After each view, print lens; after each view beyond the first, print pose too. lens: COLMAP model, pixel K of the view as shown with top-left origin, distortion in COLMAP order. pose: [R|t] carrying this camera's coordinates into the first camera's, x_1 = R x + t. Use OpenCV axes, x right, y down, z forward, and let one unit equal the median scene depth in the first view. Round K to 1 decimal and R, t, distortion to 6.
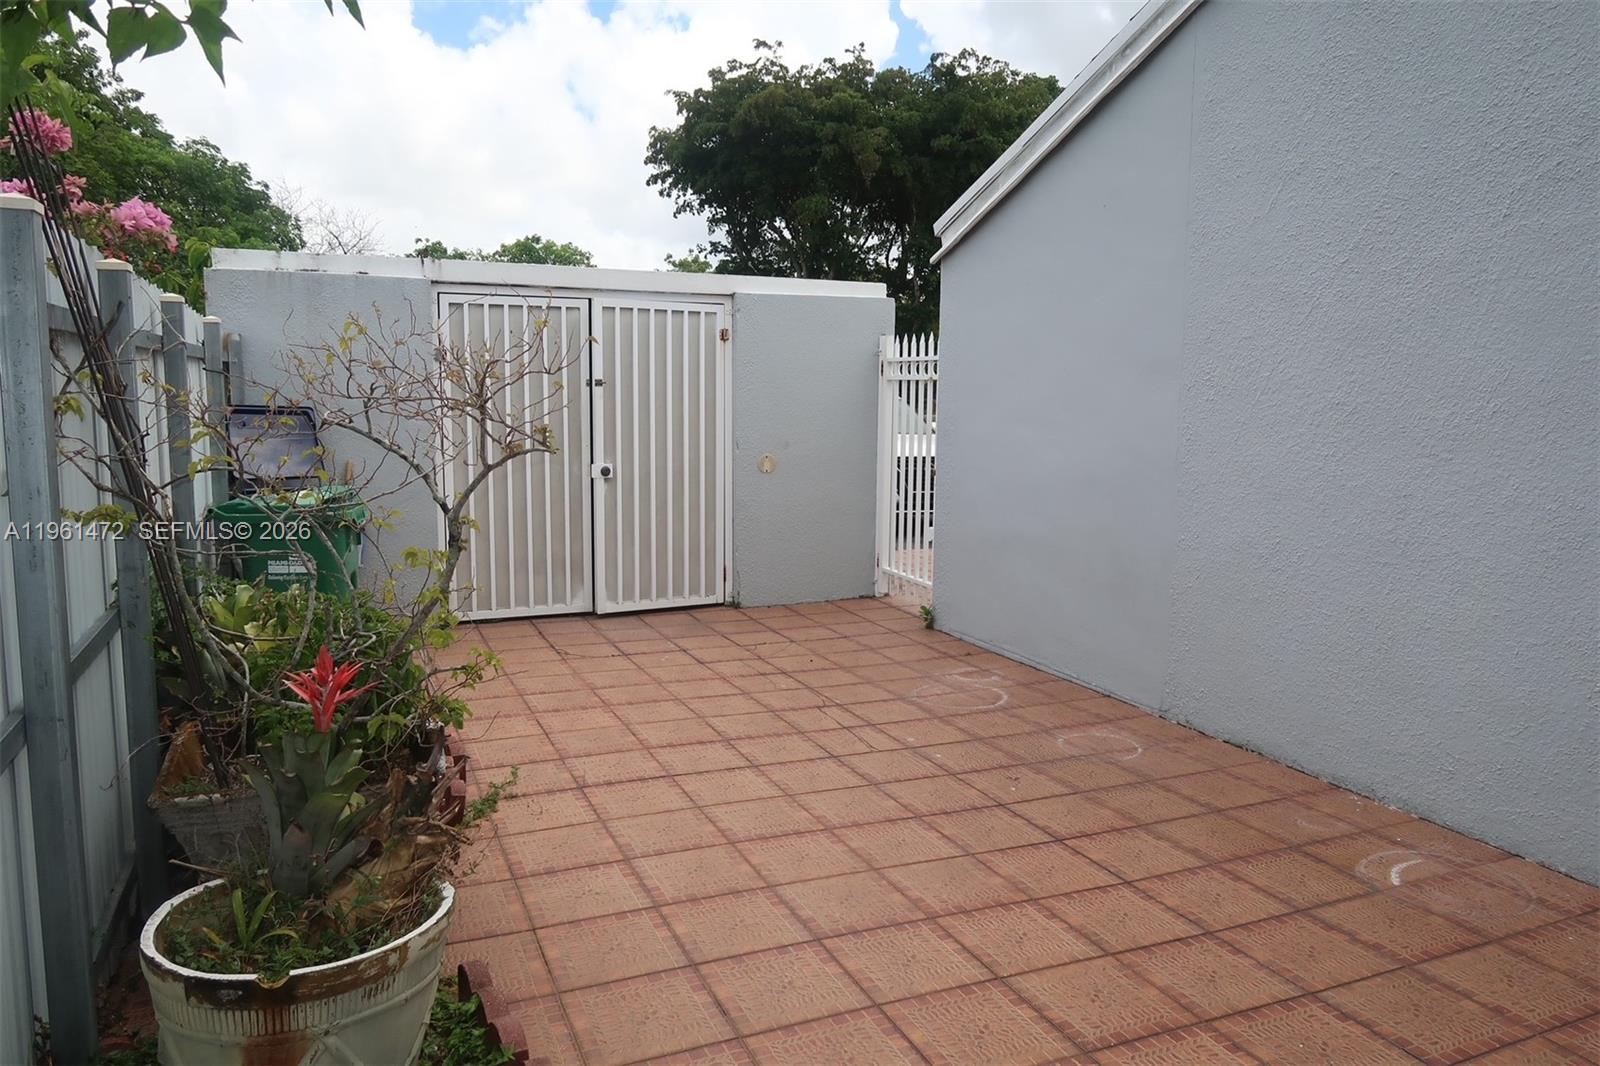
lens RADIAL K [[1100.9, 0, 800.0], [0, 1100.9, 533.0], [0, 0, 1]] dist [-0.024376, -0.001680]
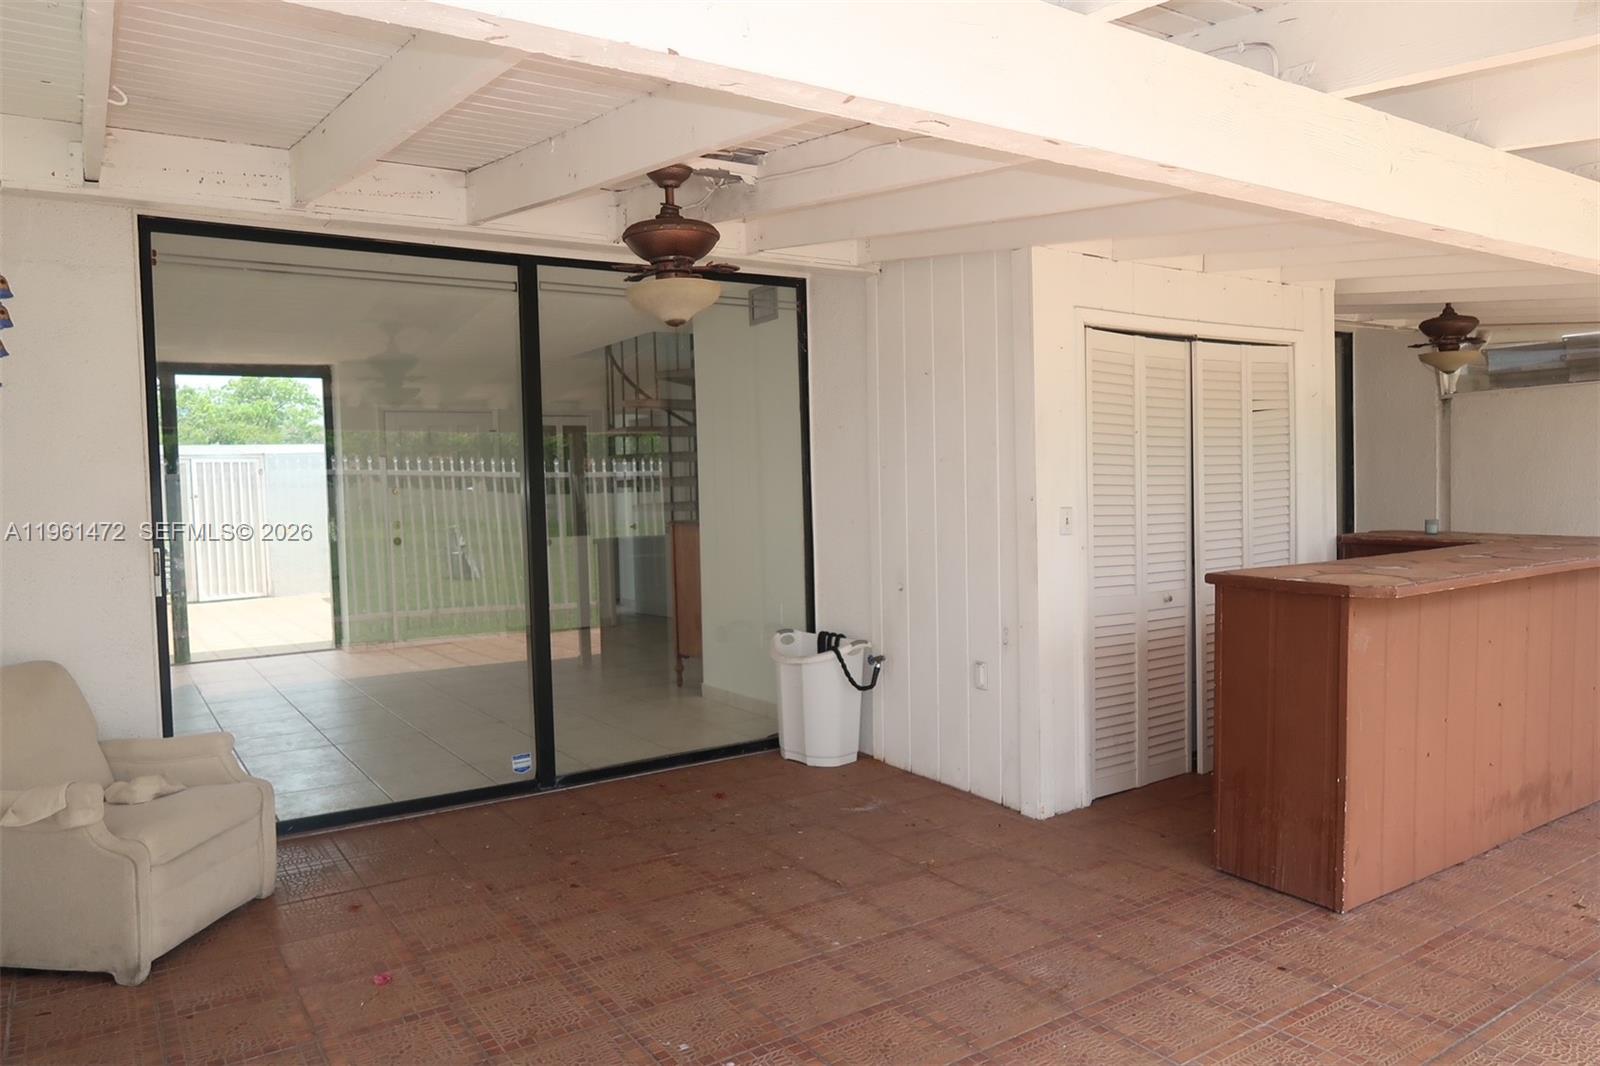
lens RADIAL K [[1100.9, 0, 800.0], [0, 1100.9, 533.0], [0, 0, 1]] dist [-0.024376, -0.001680]
pose [[0.984145, -0.049827, 0.170223, 0.096714], [0.063865, 0.994905, -0.078011, 0.028300], [-0.165468, 0.087646, 0.982313, -0.207052]]
